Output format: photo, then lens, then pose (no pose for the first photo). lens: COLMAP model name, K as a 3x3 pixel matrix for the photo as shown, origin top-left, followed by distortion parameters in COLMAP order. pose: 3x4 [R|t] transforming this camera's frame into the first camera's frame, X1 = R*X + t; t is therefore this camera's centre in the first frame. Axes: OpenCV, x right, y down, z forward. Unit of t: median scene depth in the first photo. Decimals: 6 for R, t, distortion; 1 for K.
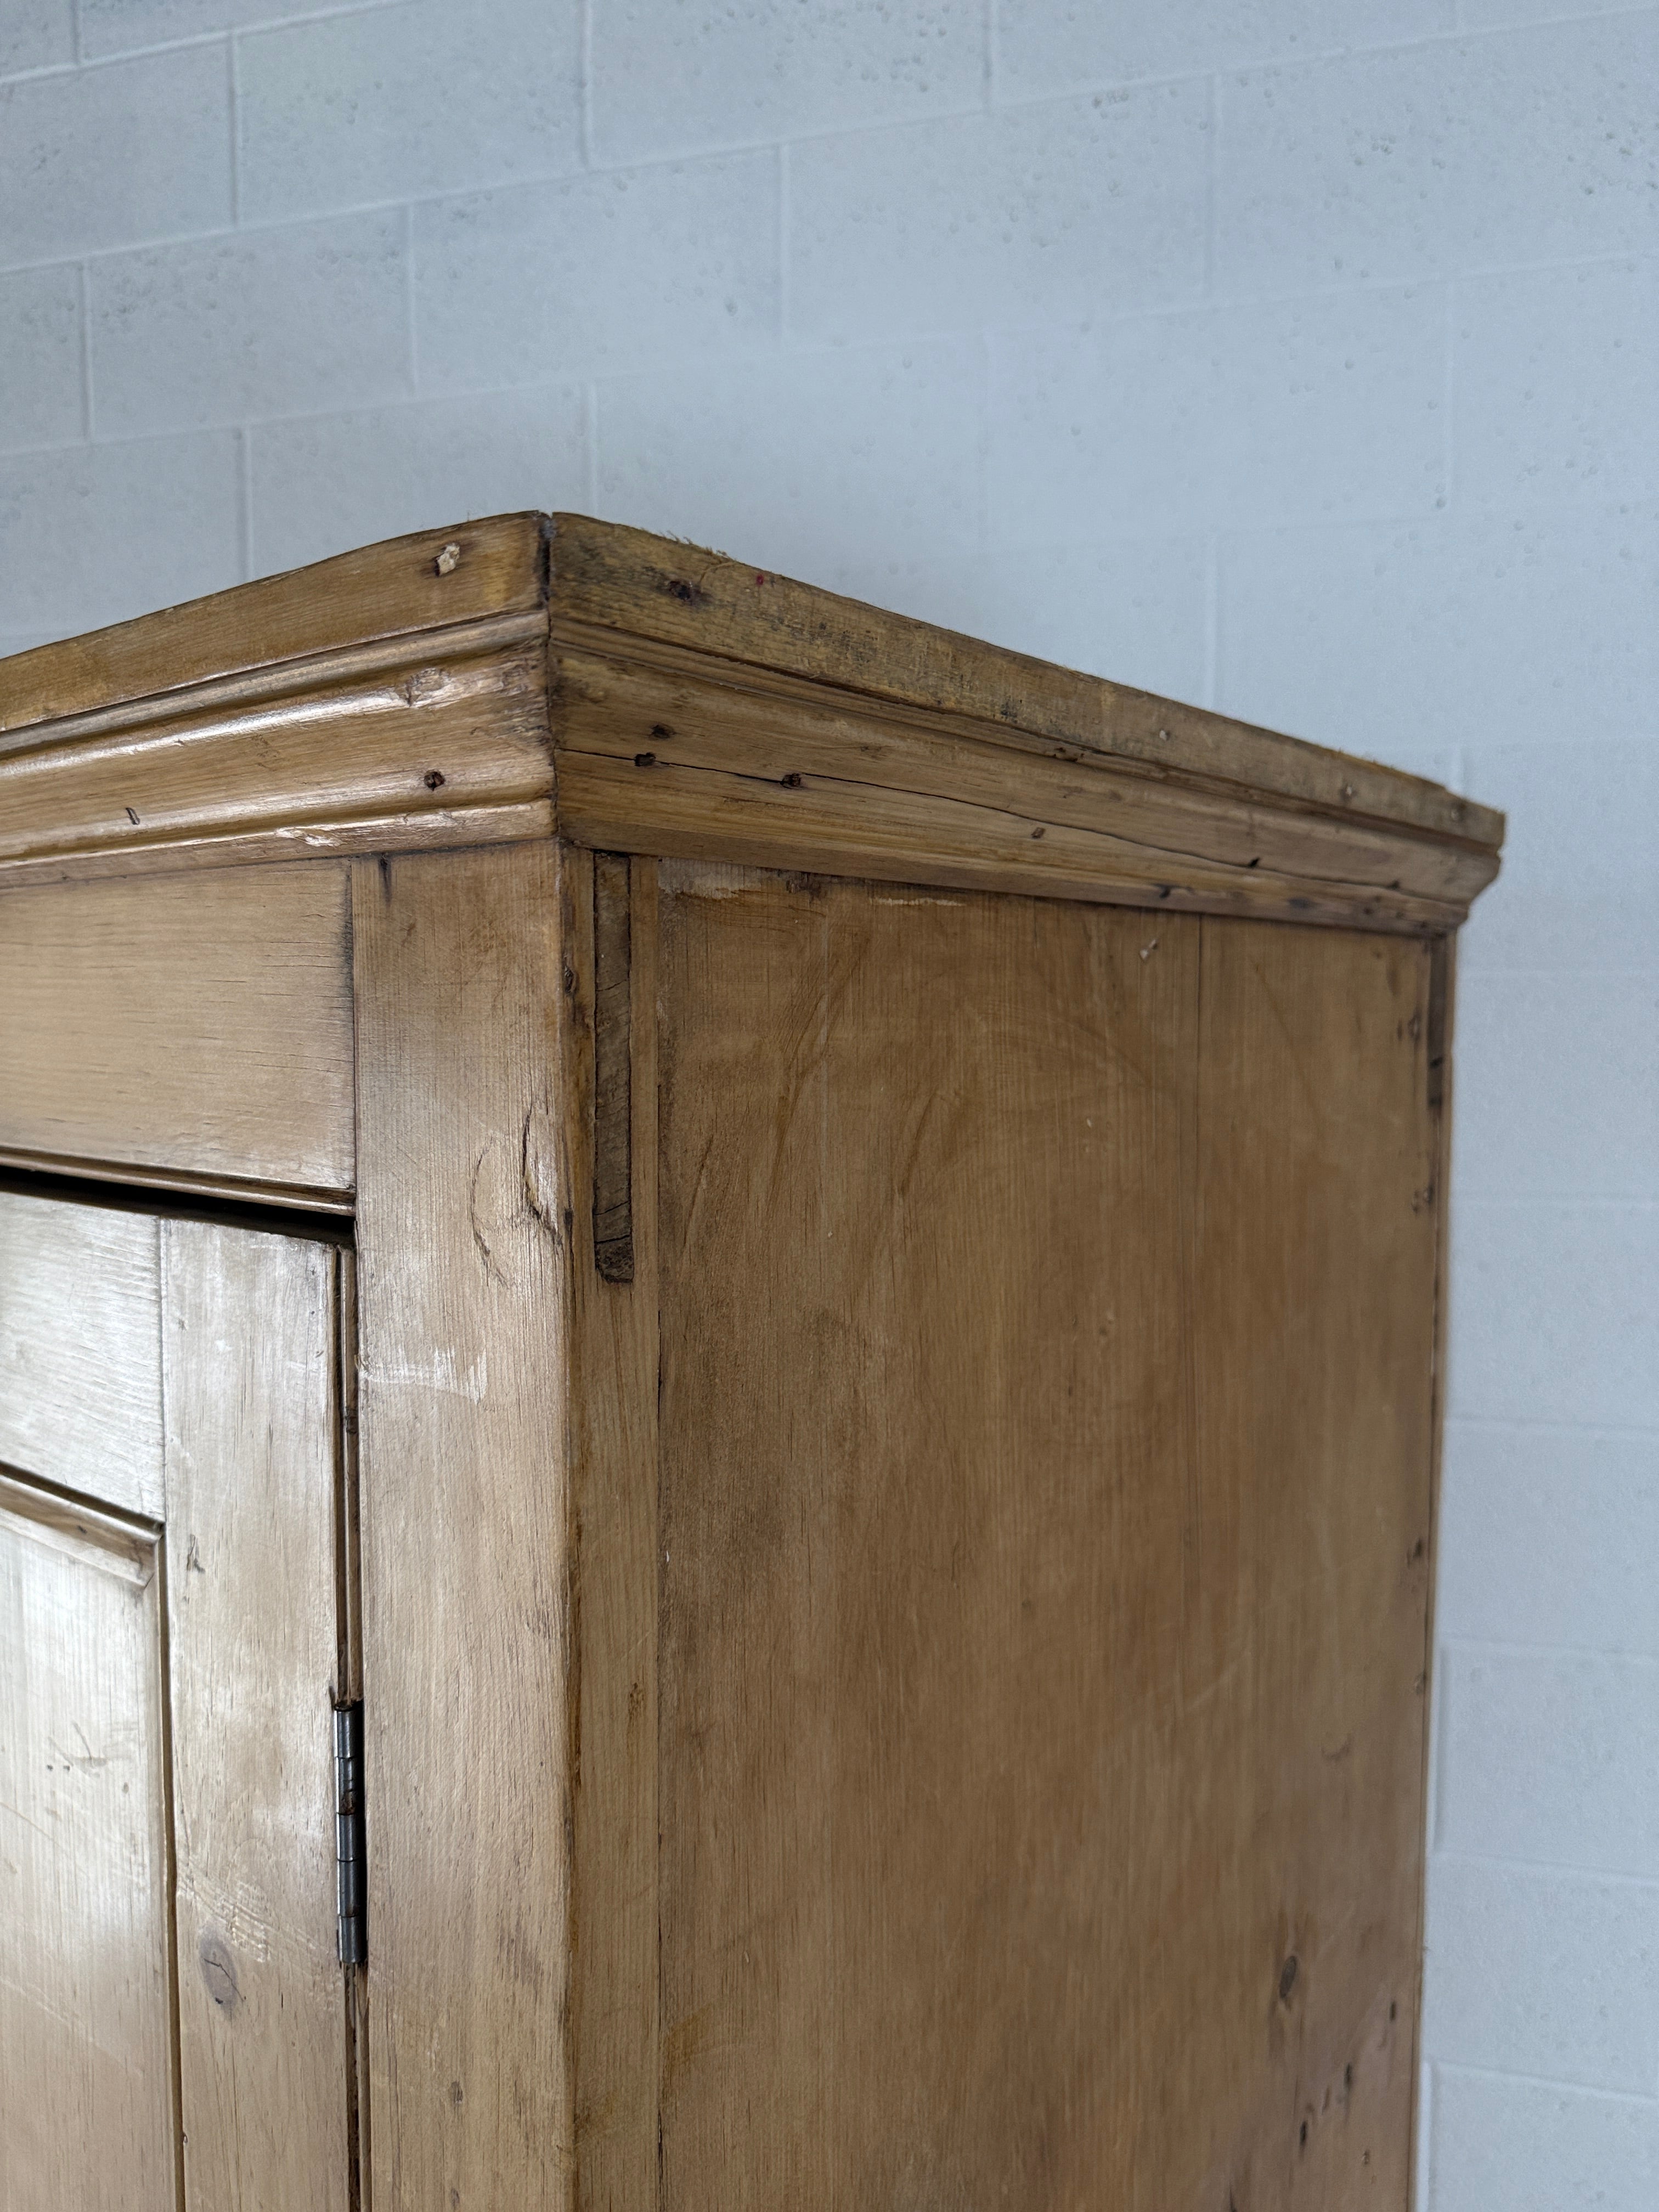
lens RADIAL K [[1573.7, 0, 823.5], [0, 1573.7, 1095.4], [0, 0, 1]] dist [0.042730, -0.047933]
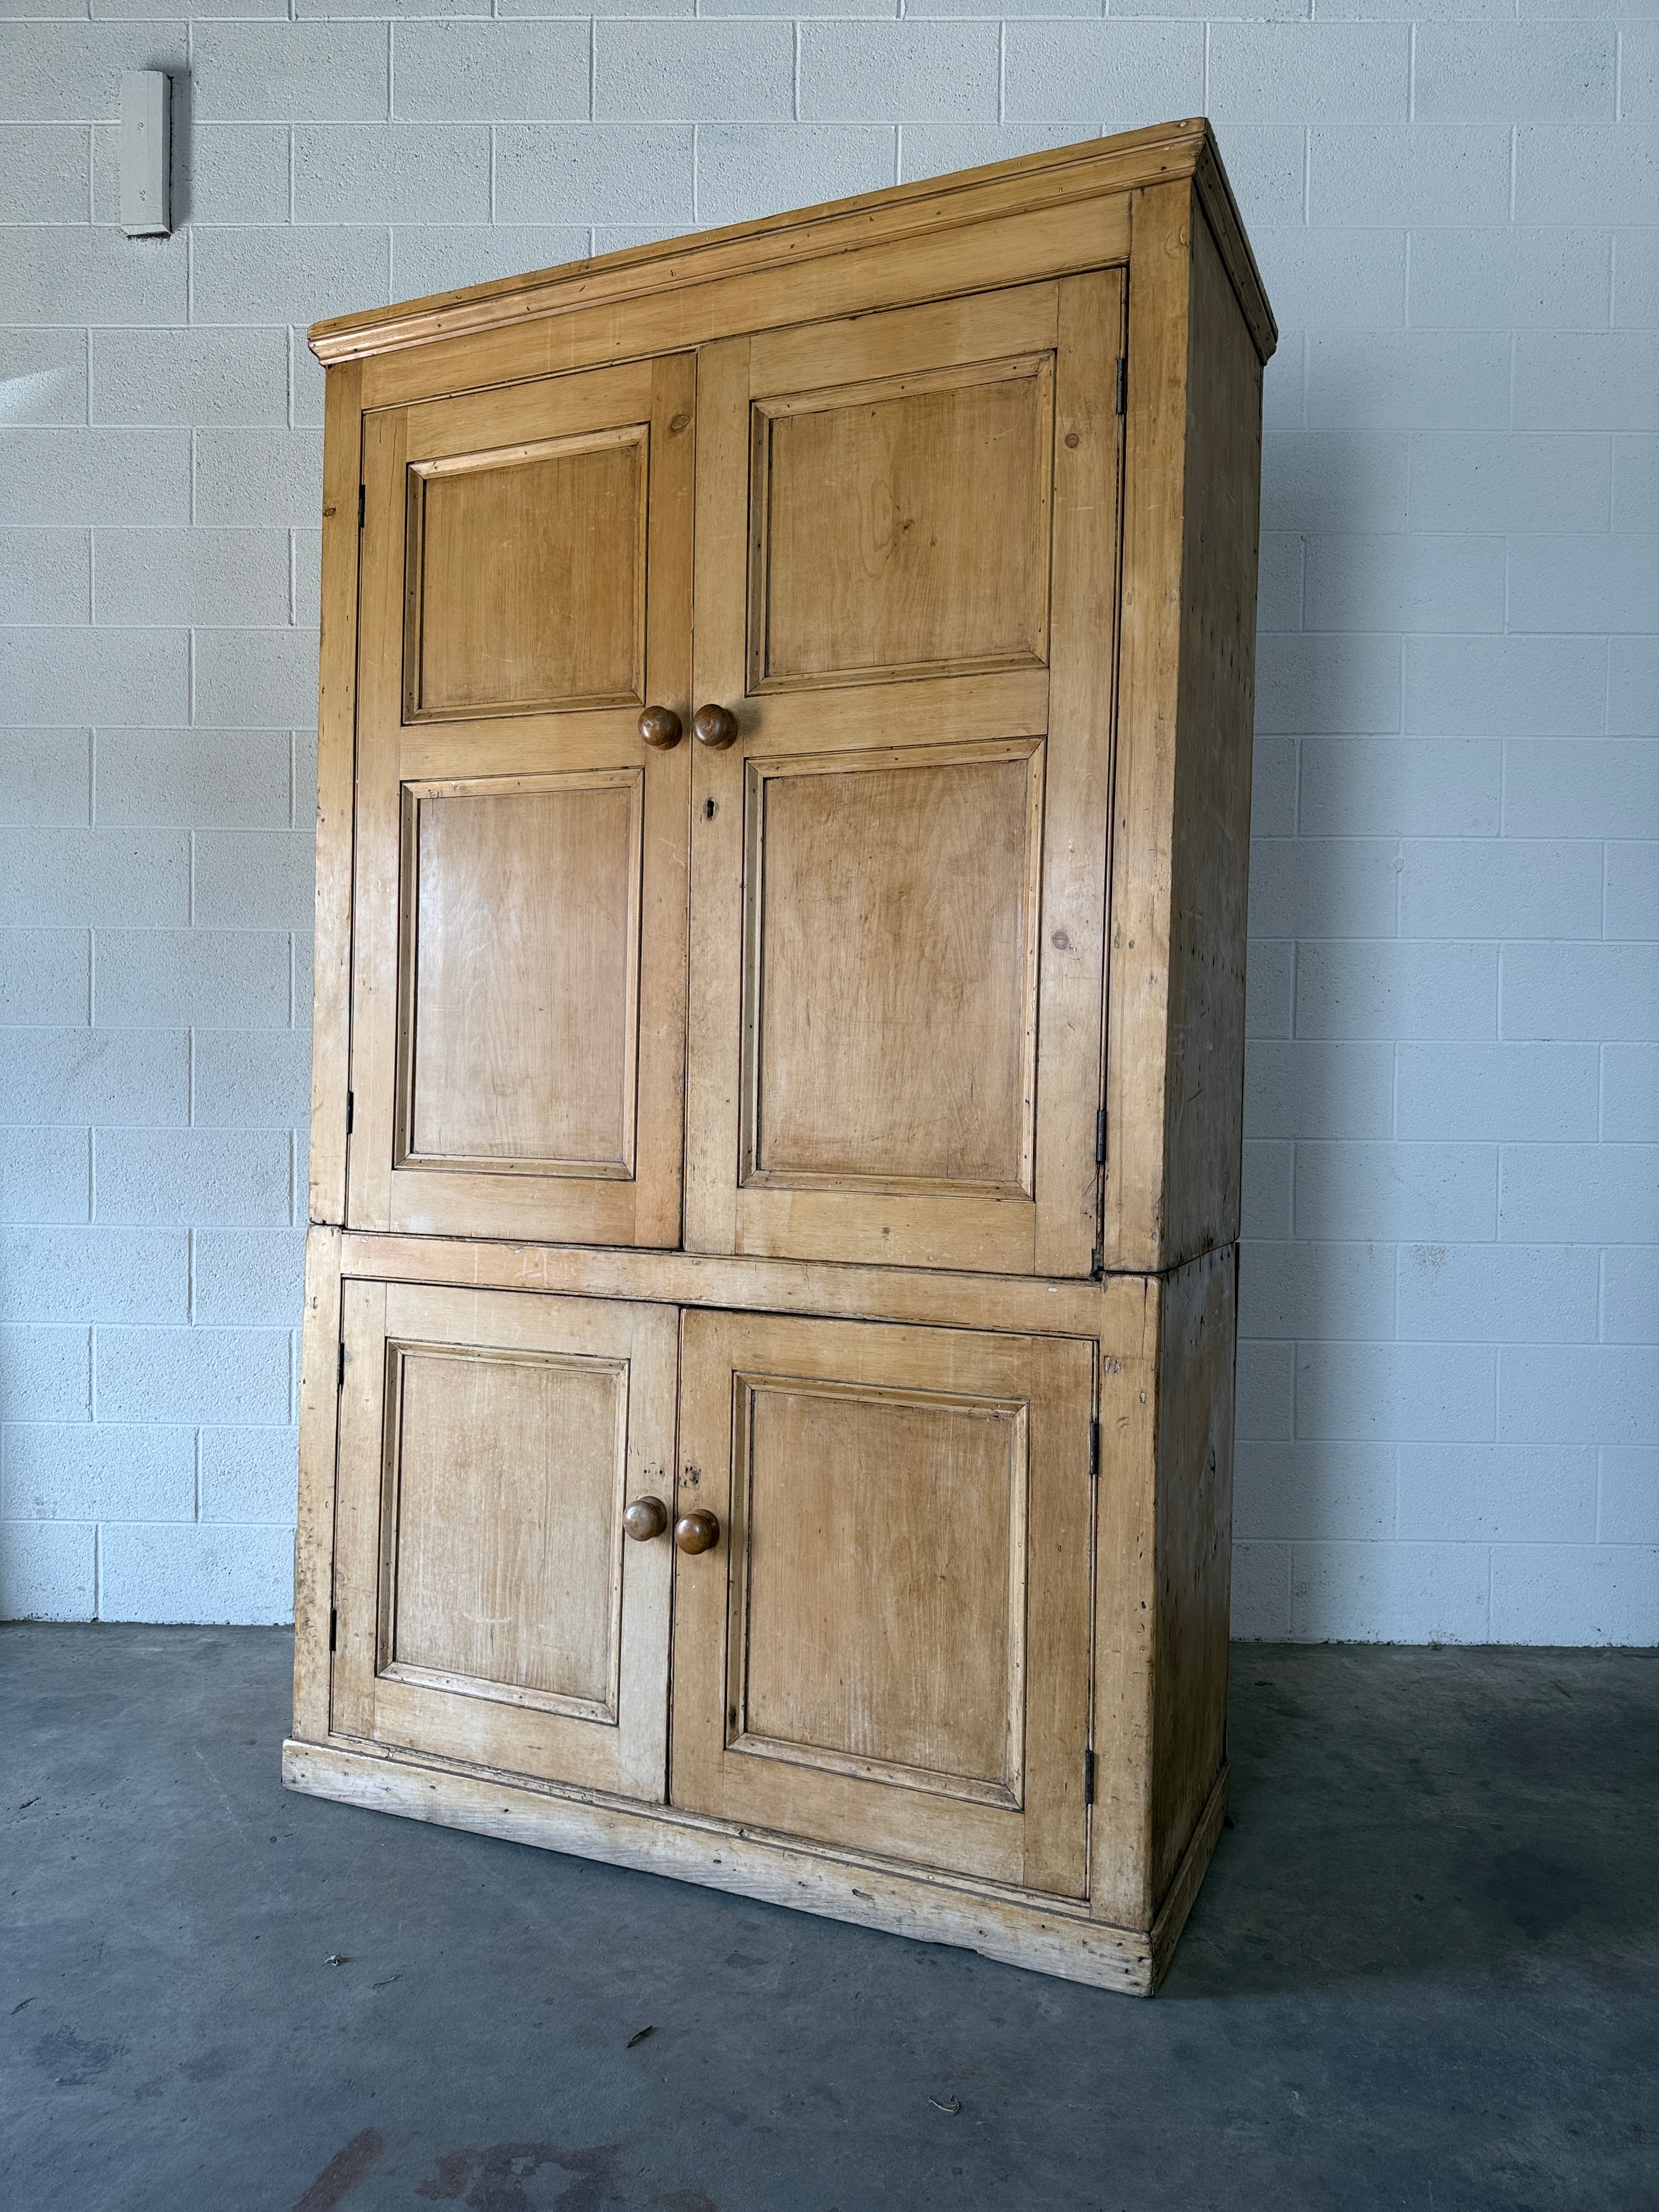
lens RADIAL K [[1573.7, 0, 833.8], [0, 1573.7, 1110.2], [0, 0, 1]] dist [0.042730, -0.047933]
pose [[0.964034, 0.010494, 0.265570, -2.232955], [0.001992, 0.998907, -0.046704, 2.681190], [-0.265770, 0.045553, 0.962960, -3.132639]]
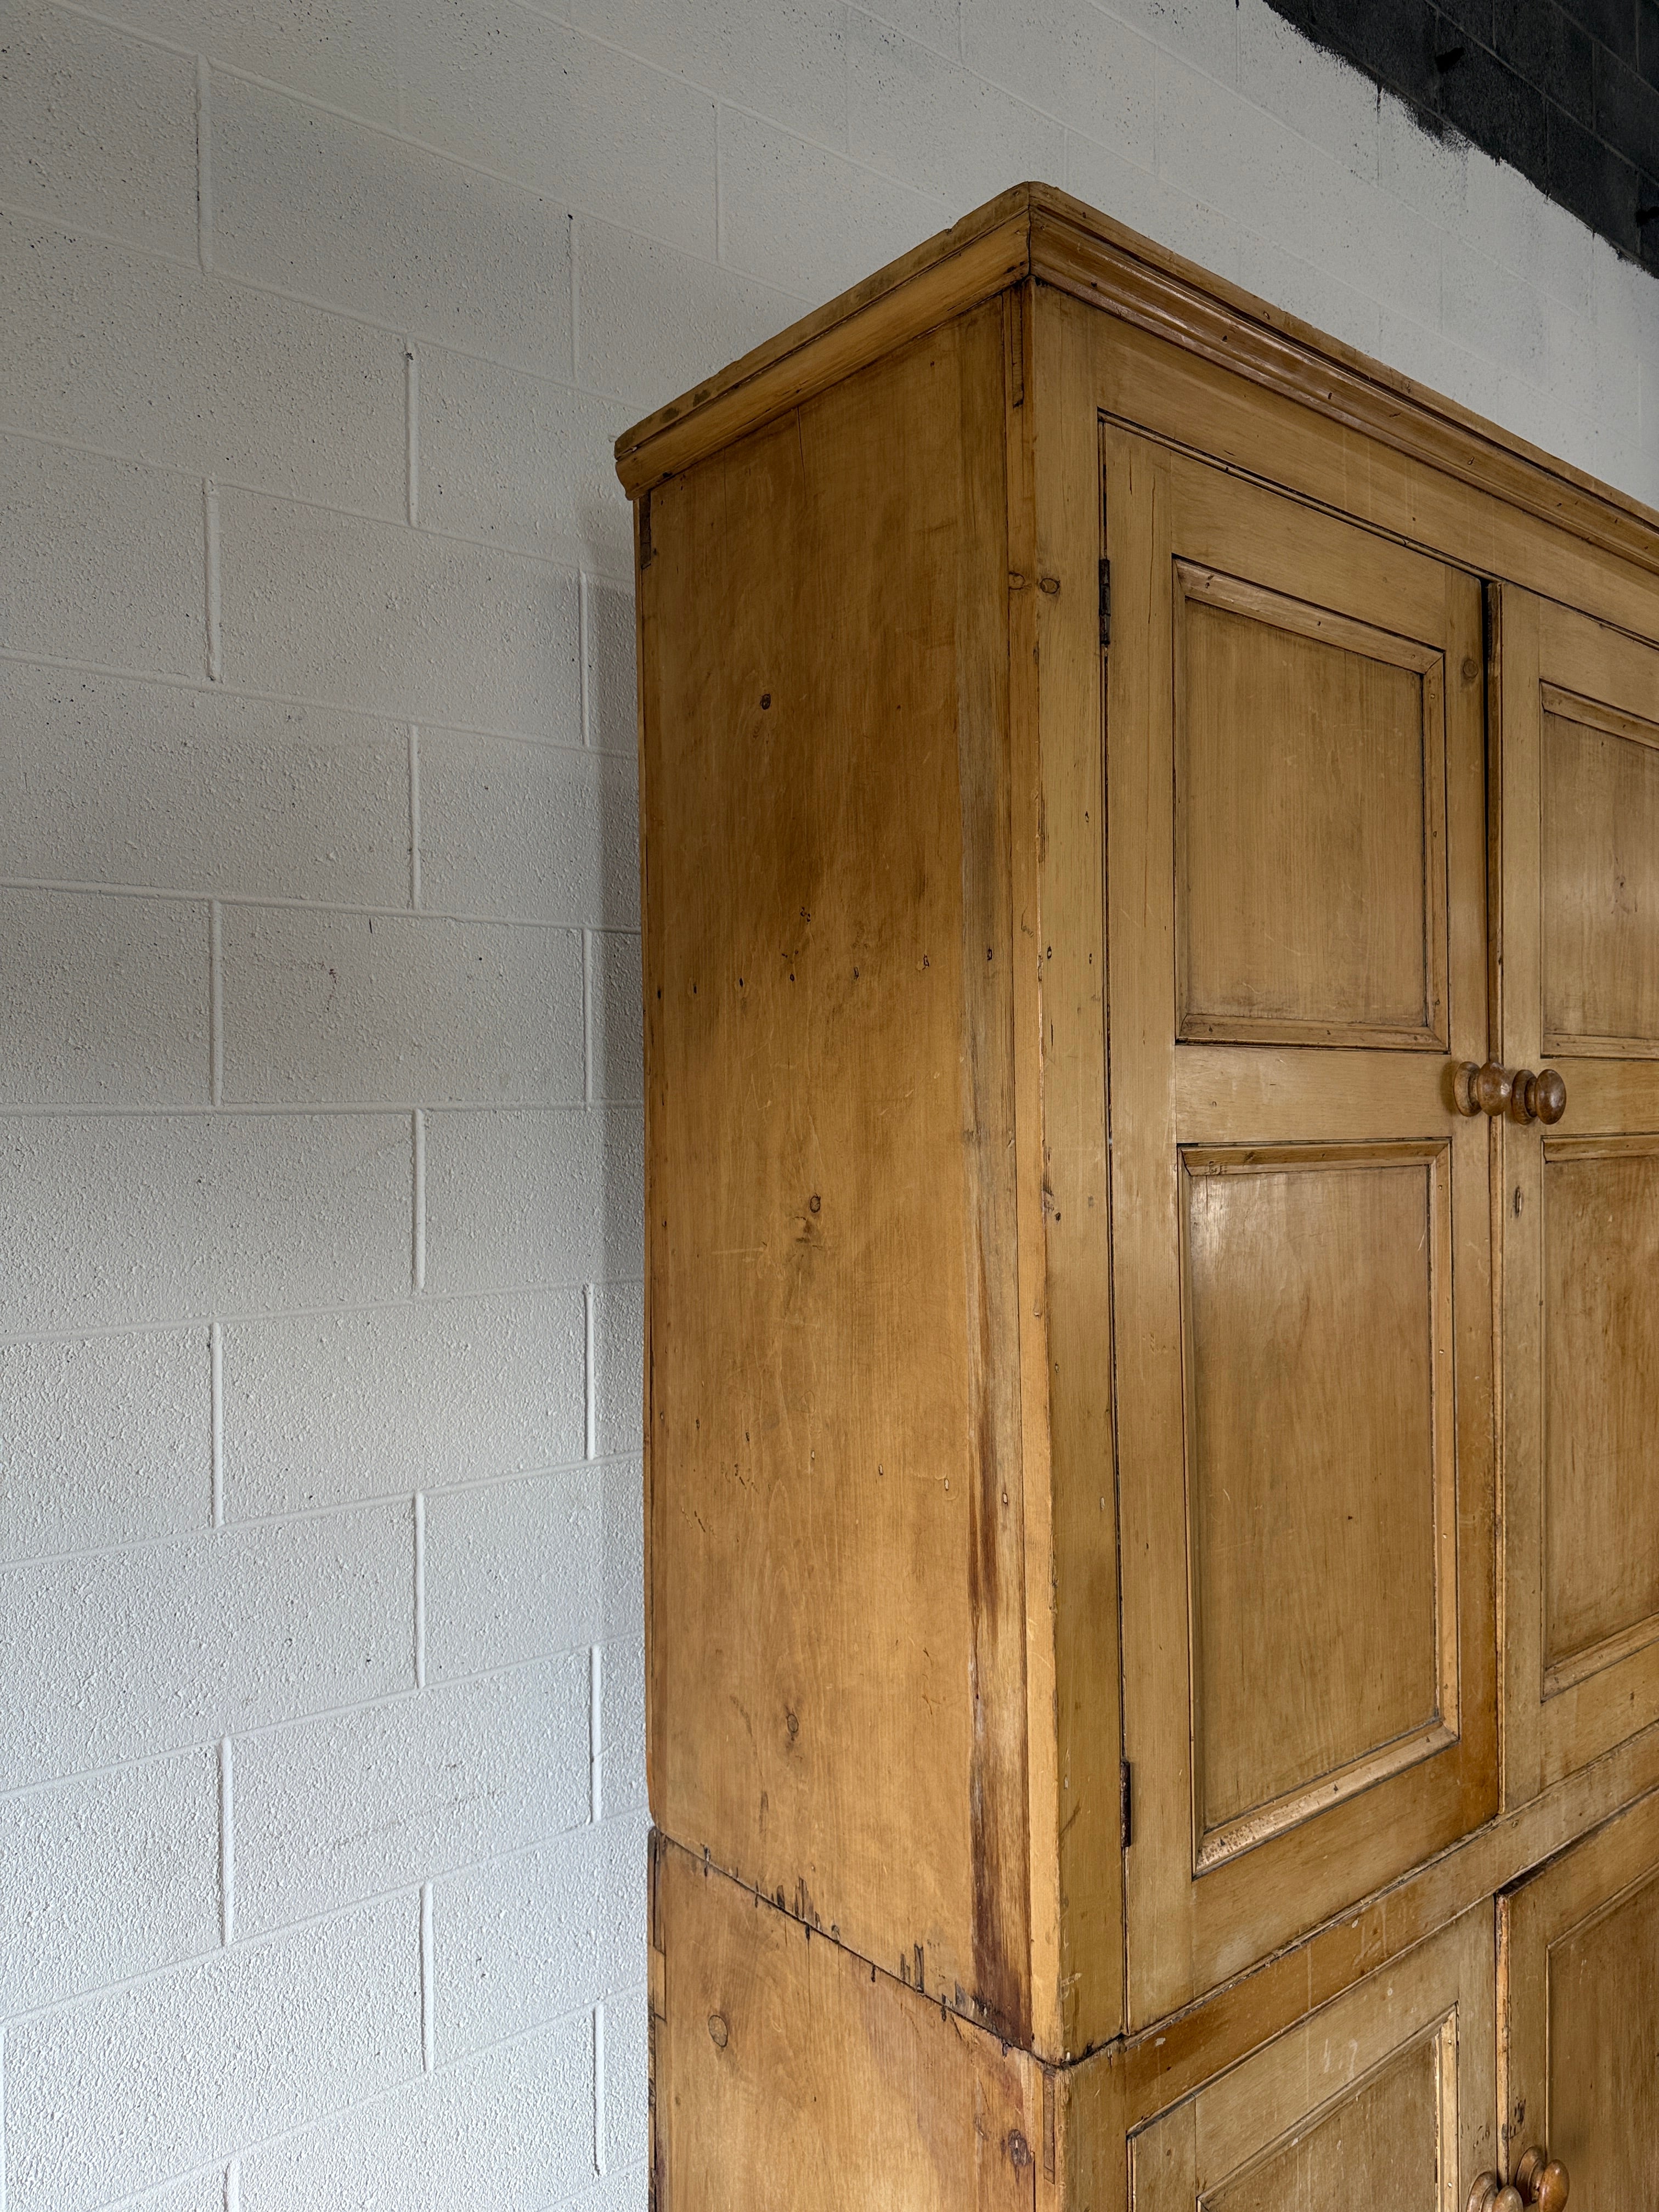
lens RADIAL K [[1573.7, 0, 838.2], [0, 1573.7, 1109.7], [0, 0, 1]] dist [0.042730, -0.047933]
pose [[0.182310, -0.009126, 0.983199, -5.279094], [0.067926, 0.997685, -0.003335, 1.160722], [-0.980892, 0.067393, 0.182507, 2.654671]]
